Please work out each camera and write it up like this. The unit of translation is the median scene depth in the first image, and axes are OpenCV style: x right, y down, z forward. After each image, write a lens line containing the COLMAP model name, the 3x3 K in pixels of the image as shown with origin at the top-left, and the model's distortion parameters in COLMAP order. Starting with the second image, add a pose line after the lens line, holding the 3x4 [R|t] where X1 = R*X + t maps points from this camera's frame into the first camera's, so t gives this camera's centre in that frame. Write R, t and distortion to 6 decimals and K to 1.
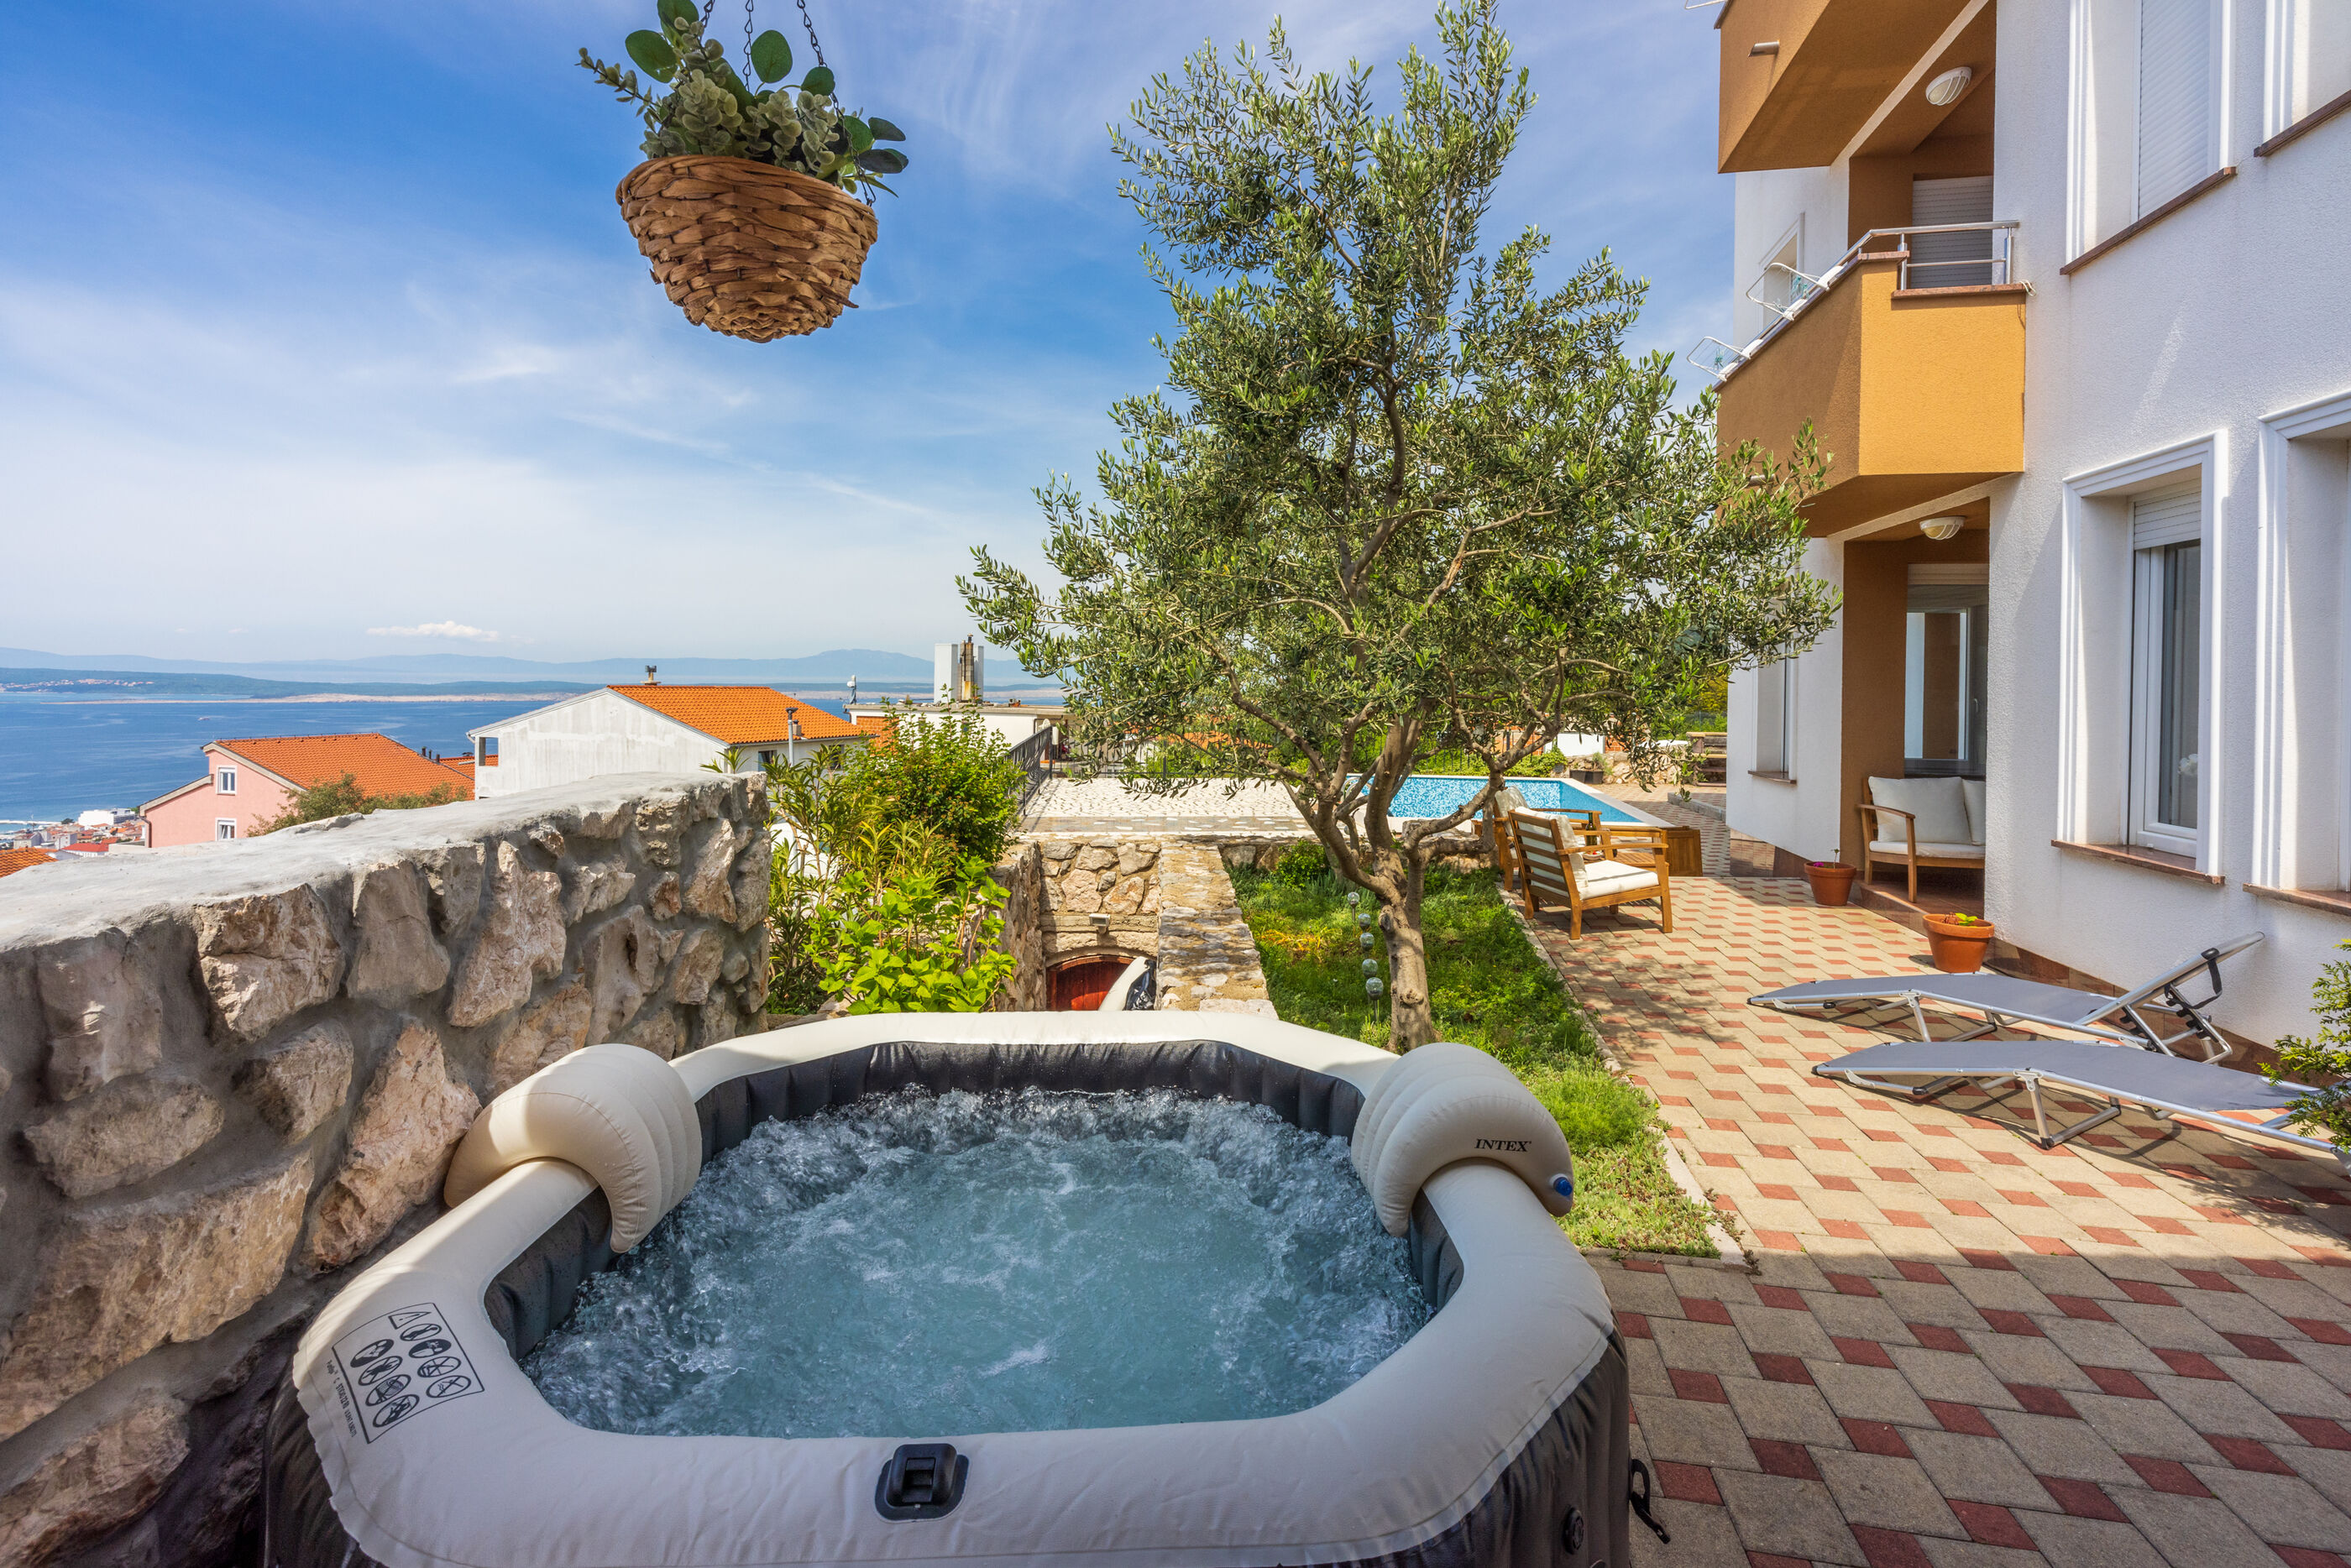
lens RADIAL K [[988.2, 0, 1203.8], [0, 988.2, 698.3], [0, 0, 1]] dist [0.000028, 0.000653]
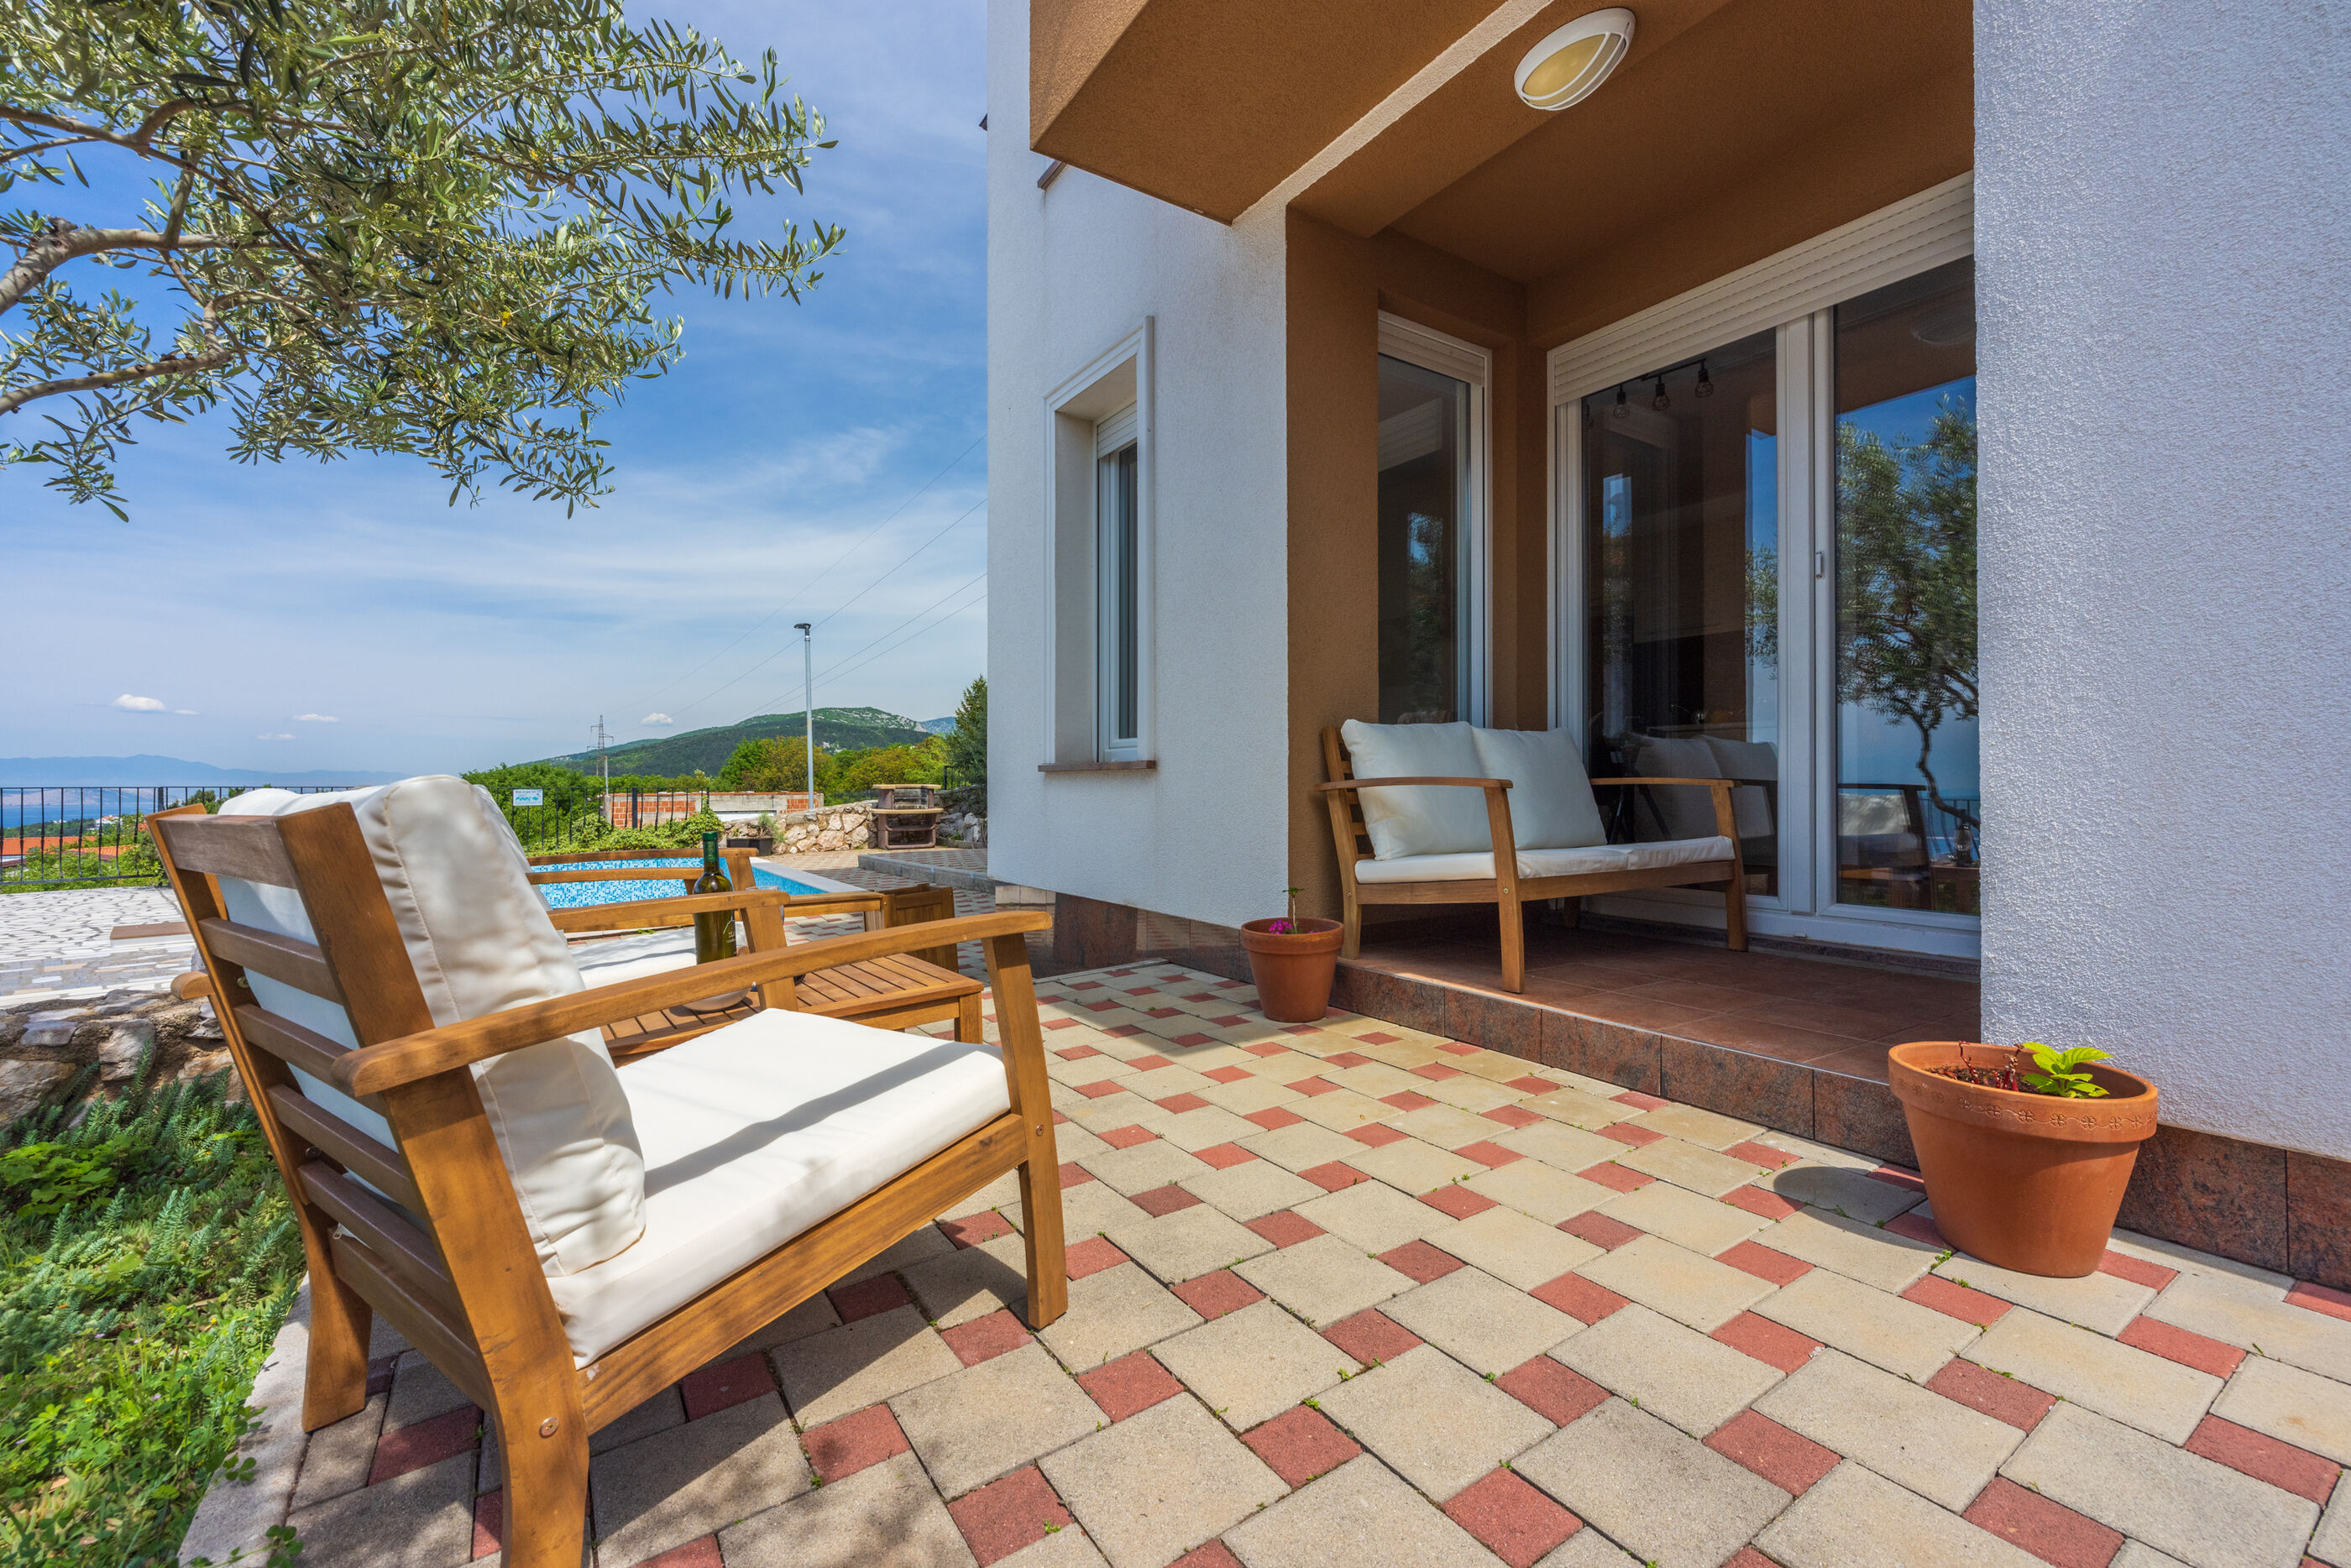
lens RADIAL K [[988.2, 0, 1176.4], [0, 988.2, 778.1], [0, 0, 1]] dist [0.000028, 0.000653]
pose [[0.717715, -0.007956, 0.696292, 0.932146], [0.015182, 0.999876, -0.004224, 0.329587], [-0.696172, 0.013602, 0.717746, 2.258846]]
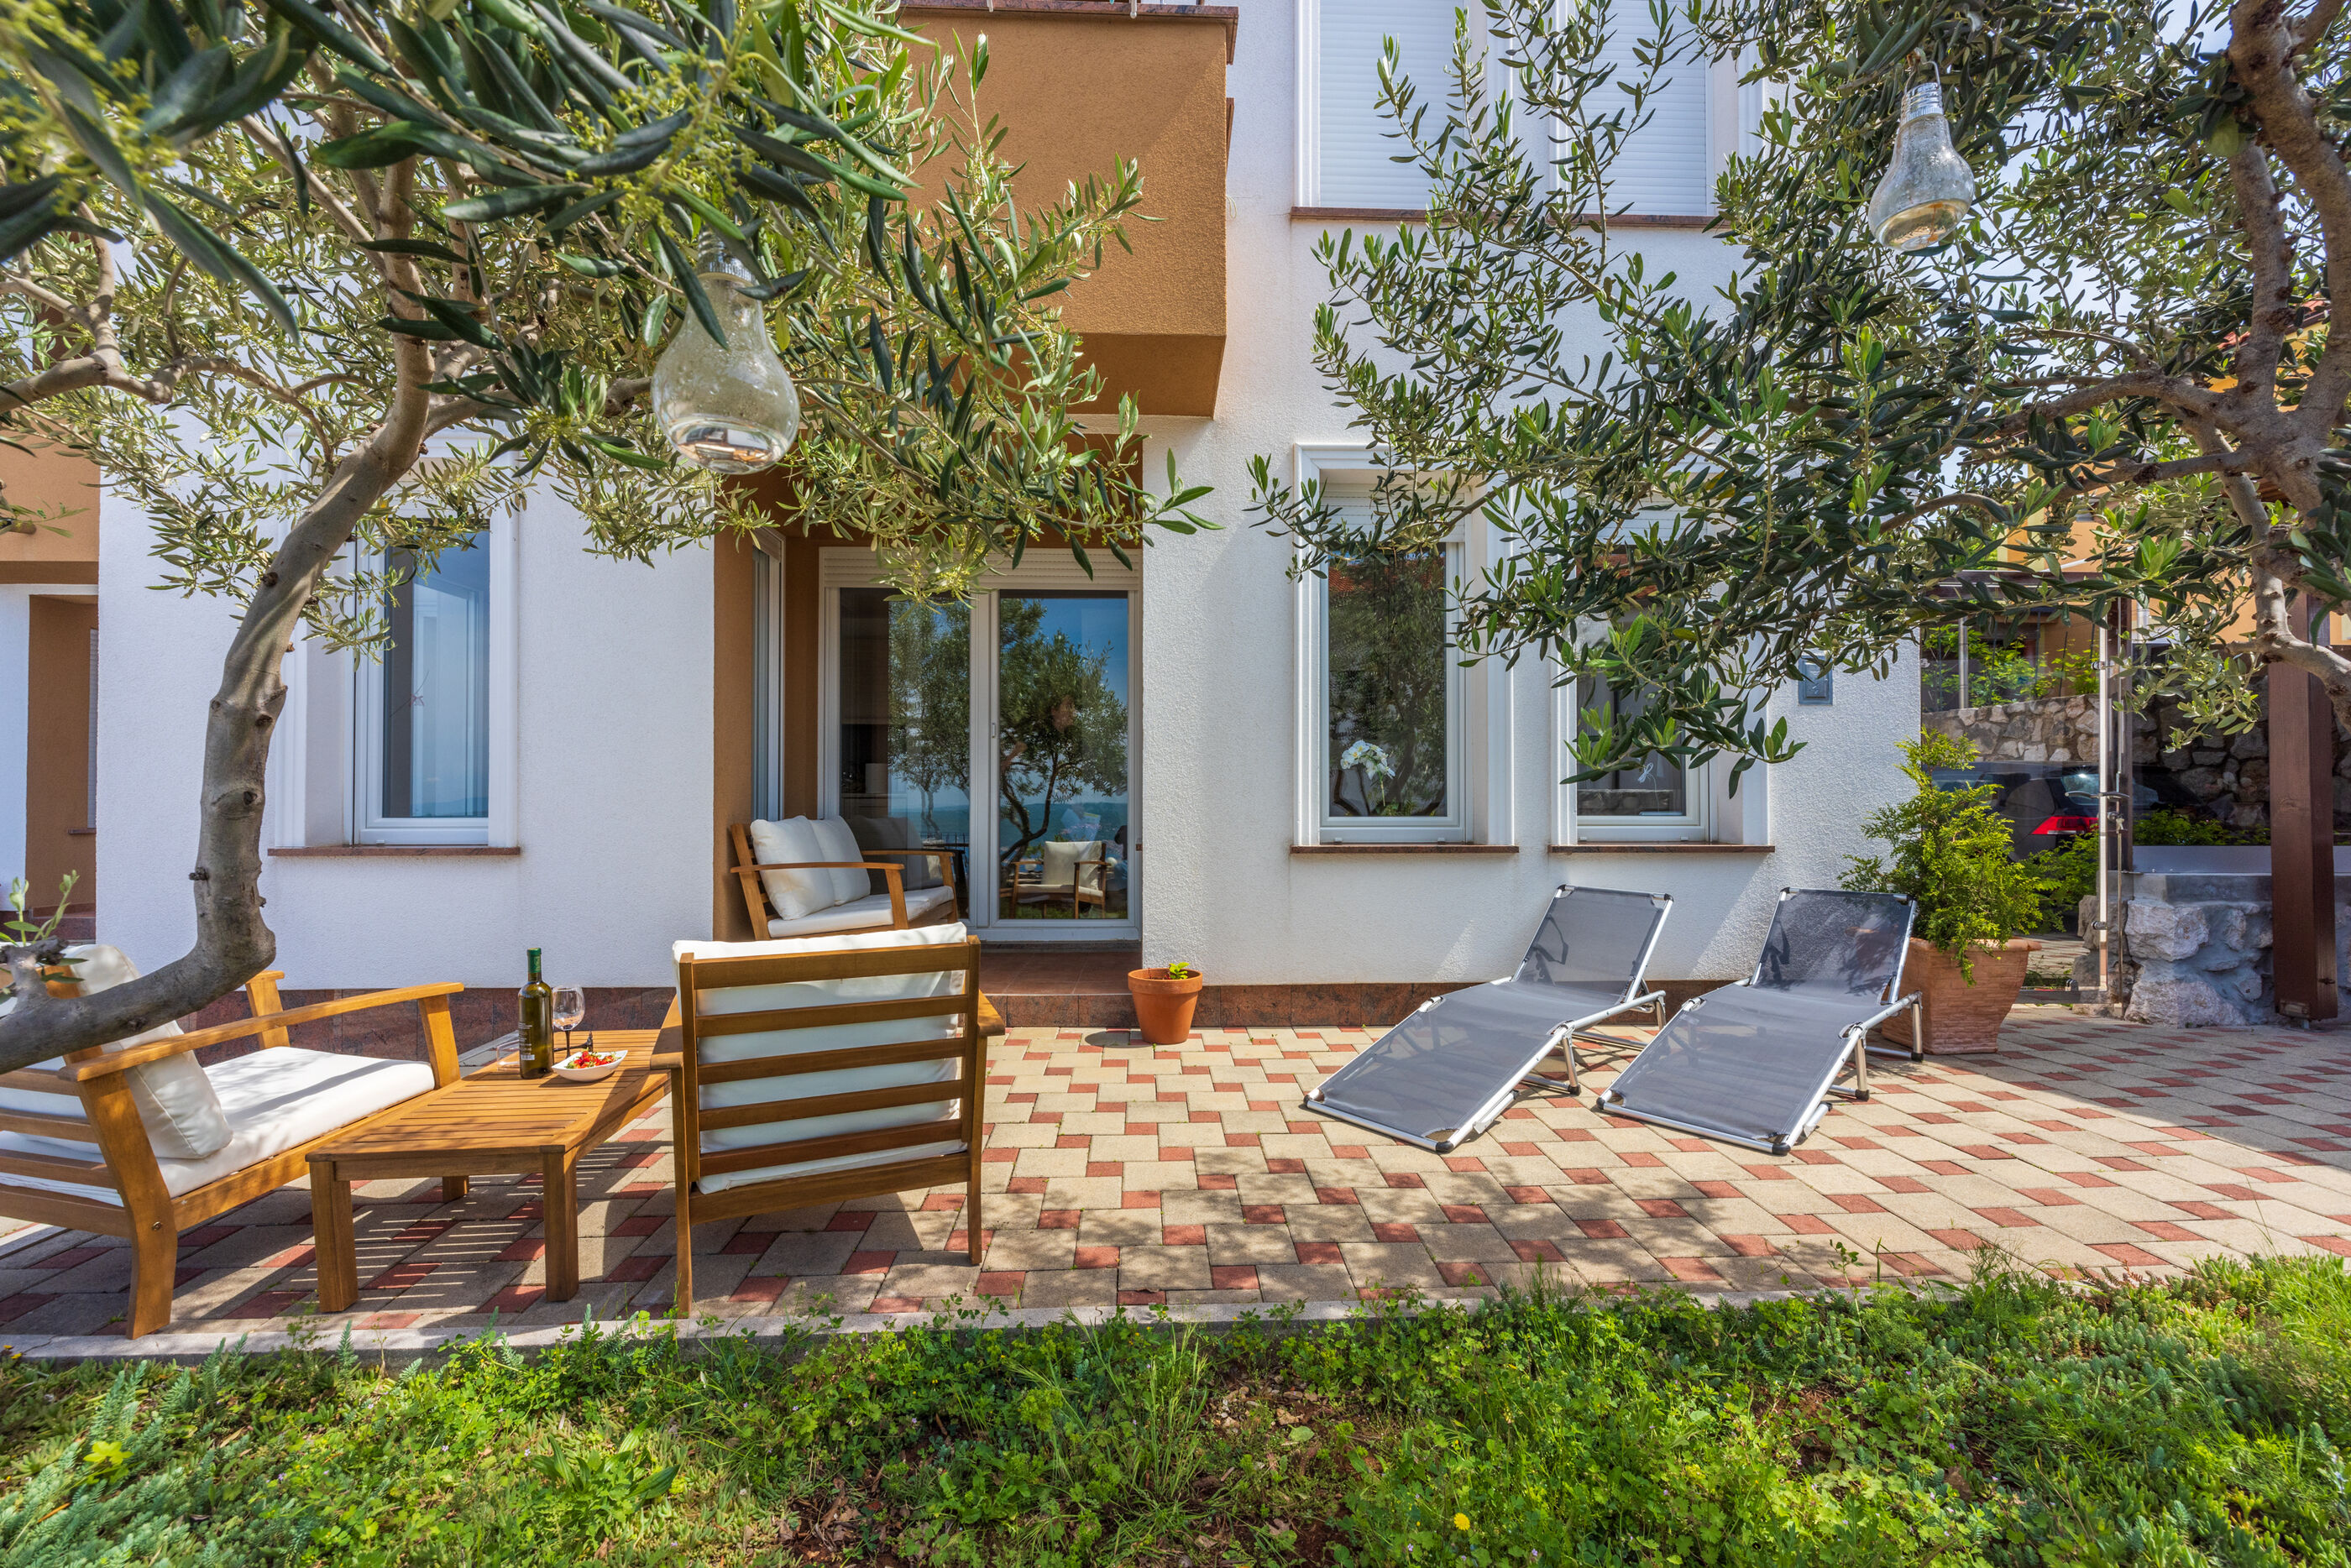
lens RADIAL K [[988.2, 0, 1198.8], [0, 988.2, 790.0], [0, 0, 1]] dist [0.000028, 0.000653]
pose [[-0.221386, 0.007040, 0.975161, 0.032906], [0.005364, 0.999968, -0.006002, 0.205173], [-0.975171, 0.003903, -0.221417, 2.674167]]
